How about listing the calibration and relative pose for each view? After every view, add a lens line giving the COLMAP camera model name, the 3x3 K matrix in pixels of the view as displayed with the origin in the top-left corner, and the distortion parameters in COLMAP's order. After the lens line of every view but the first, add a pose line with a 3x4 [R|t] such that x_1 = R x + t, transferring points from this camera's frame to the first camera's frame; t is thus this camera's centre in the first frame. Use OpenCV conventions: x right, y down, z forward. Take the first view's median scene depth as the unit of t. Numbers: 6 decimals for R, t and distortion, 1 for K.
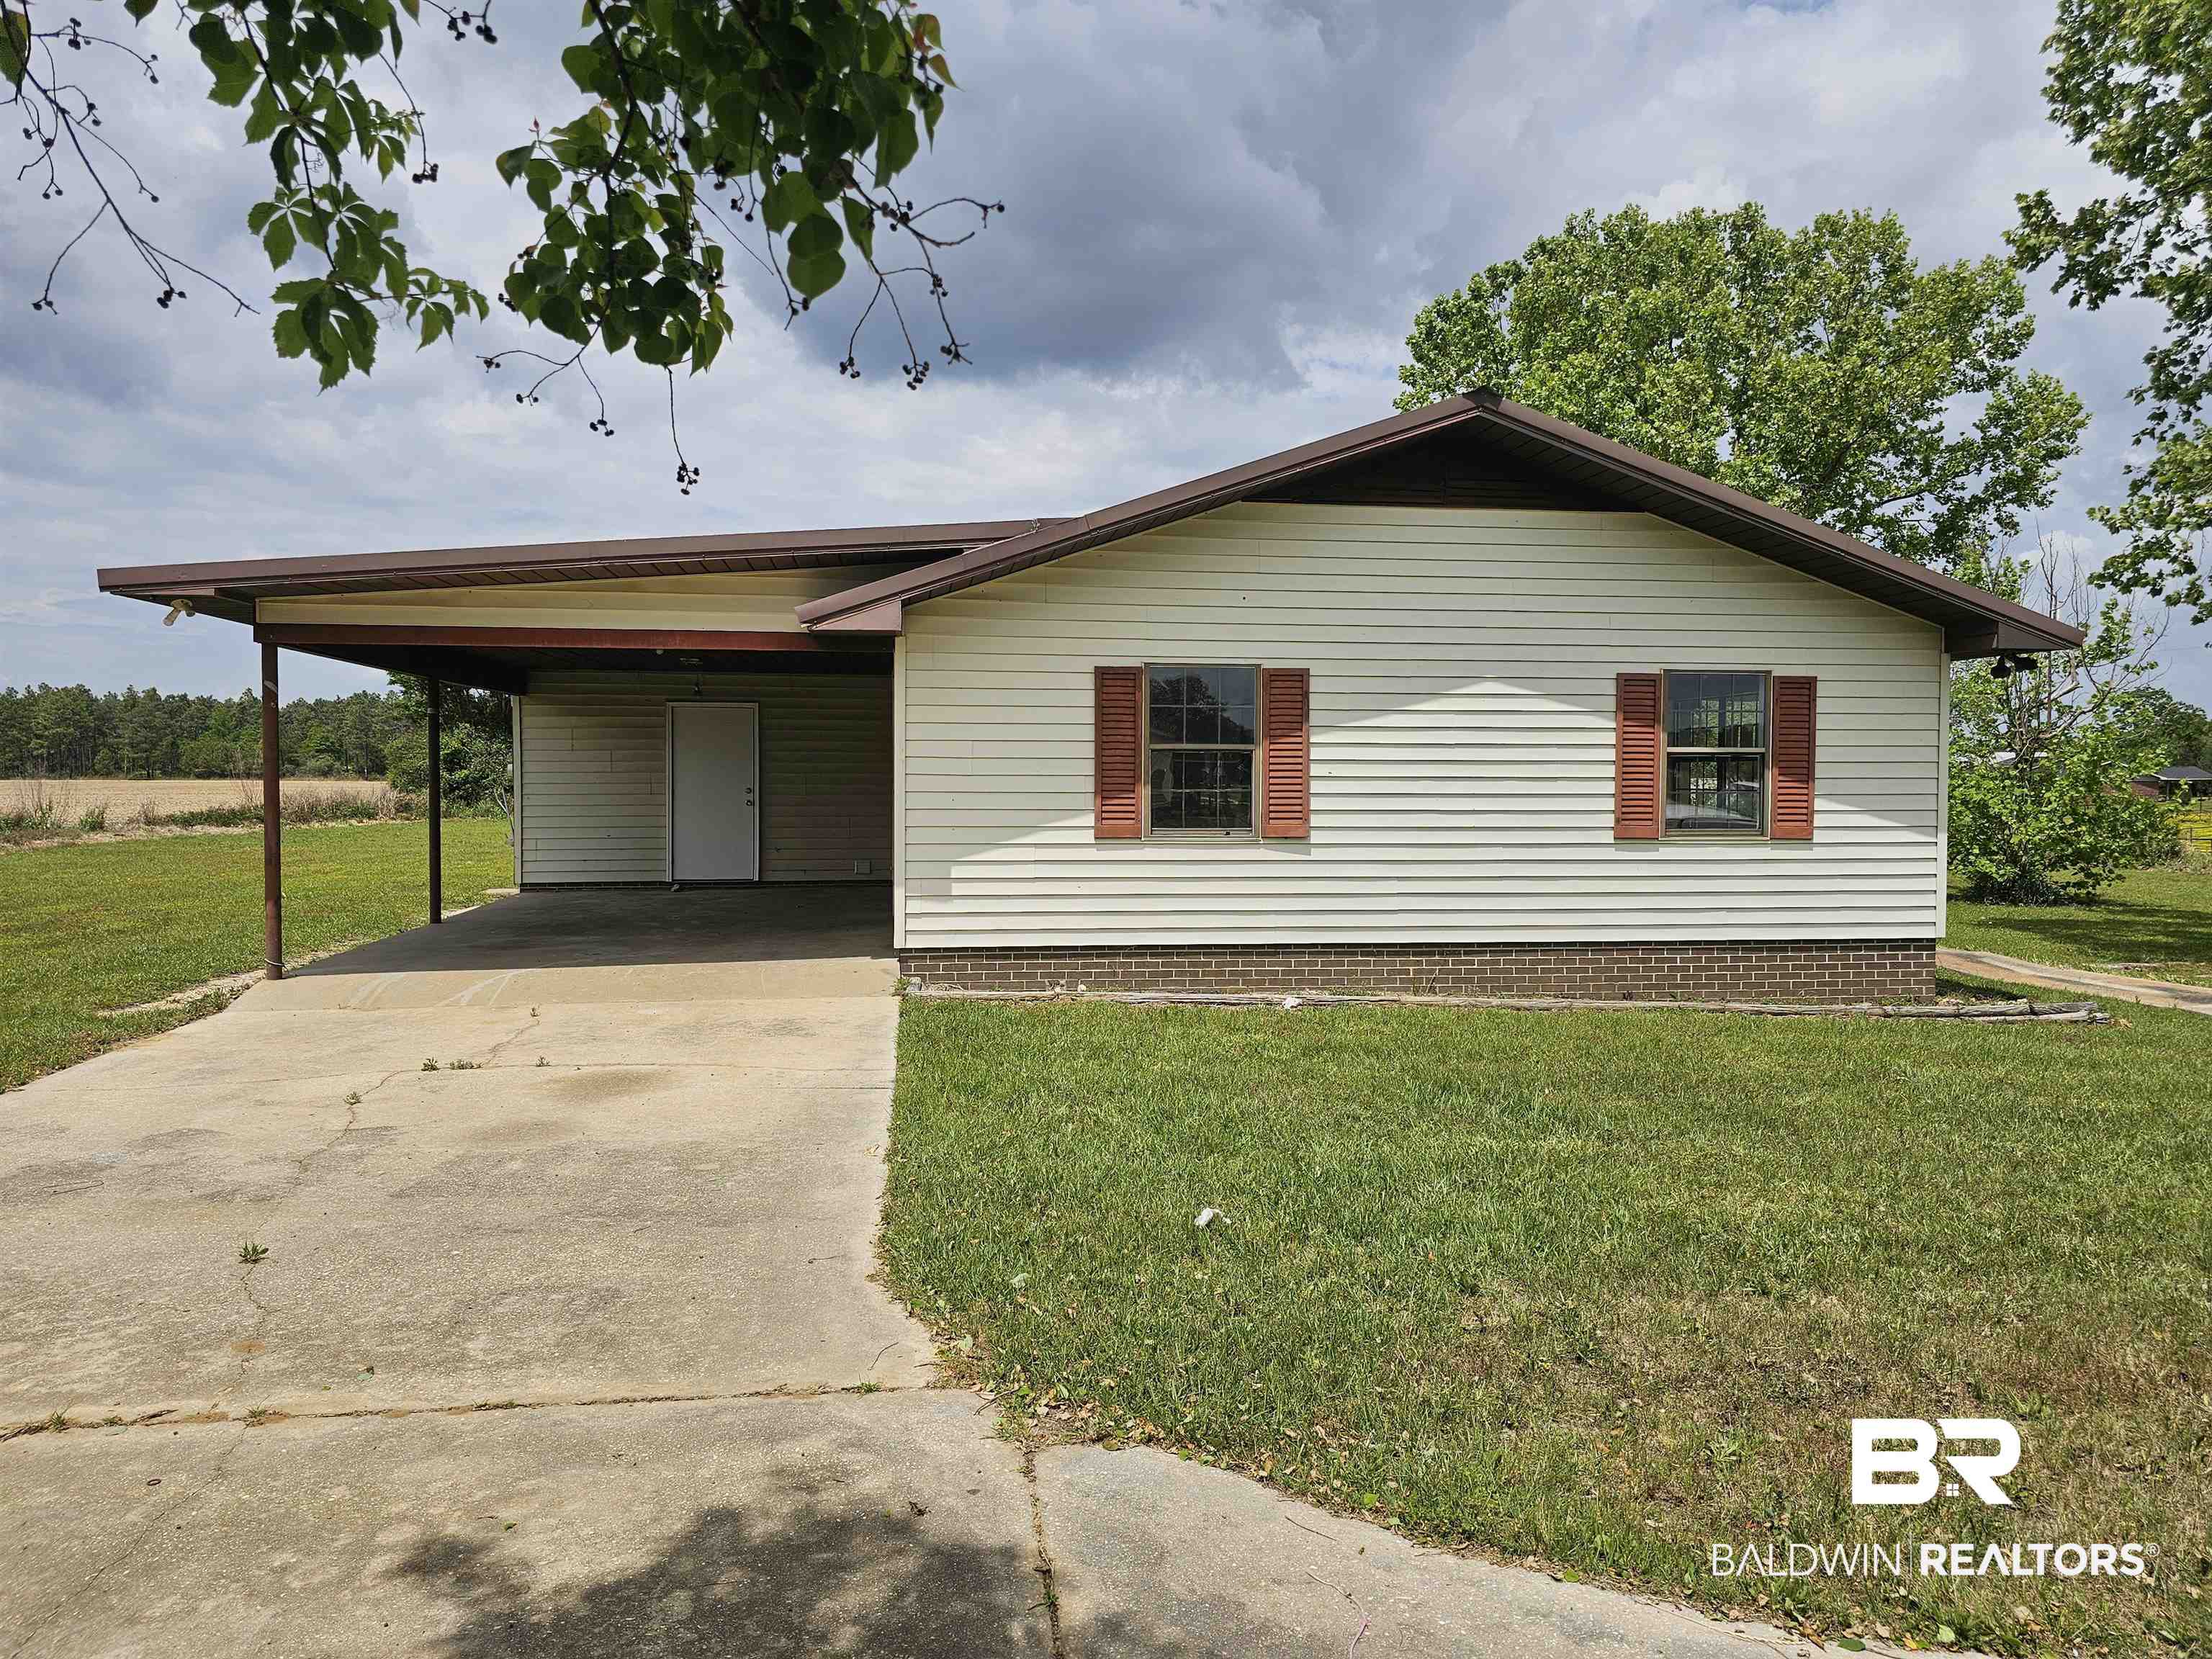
lens RADIAL K [[1469.3, 0, 1124.4], [0, 1469.3, 816.7], [0, 0, 1]] dist [0.059056, -0.049157]
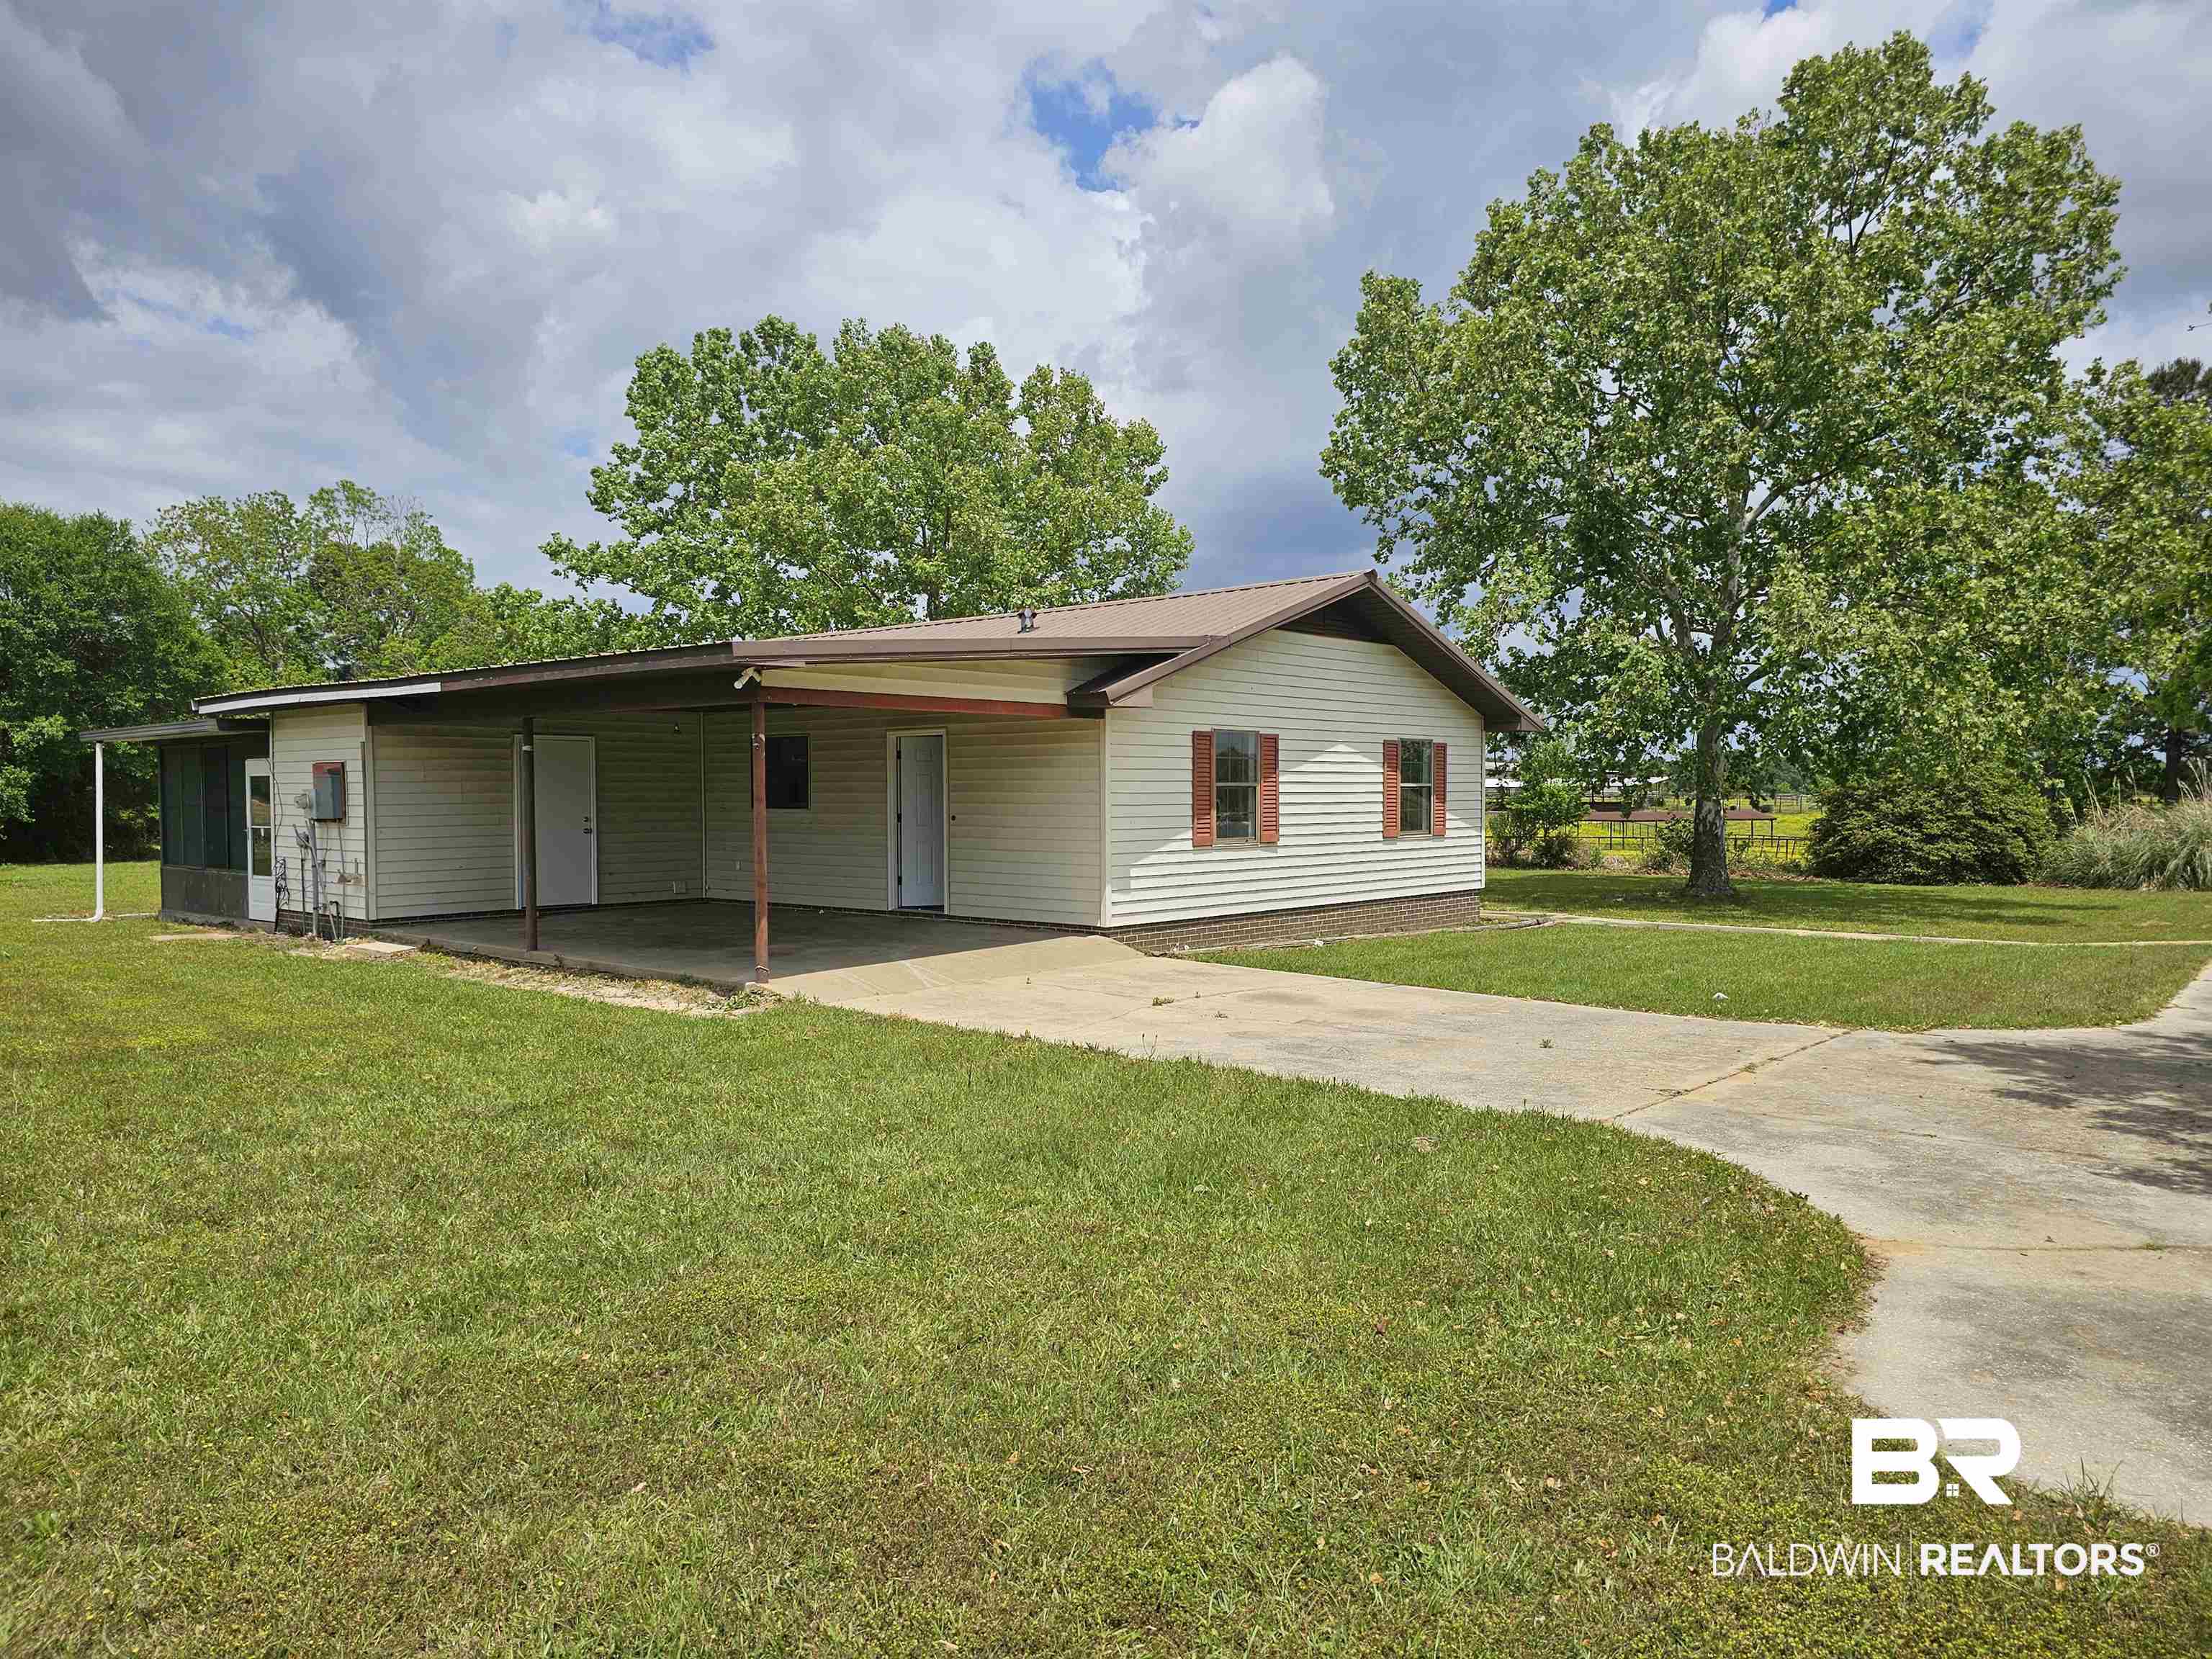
lens RADIAL K [[1469.3, 0, 1124.4], [0, 1469.3, 816.7], [0, 0, 1]] dist [0.059056, -0.049157]
pose [[0.754710, -0.017301, 0.655830, -1.023924], [0.022934, 0.999737, -0.000018, -0.016486], [-0.655657, 0.015054, 0.754908, -0.074968]]
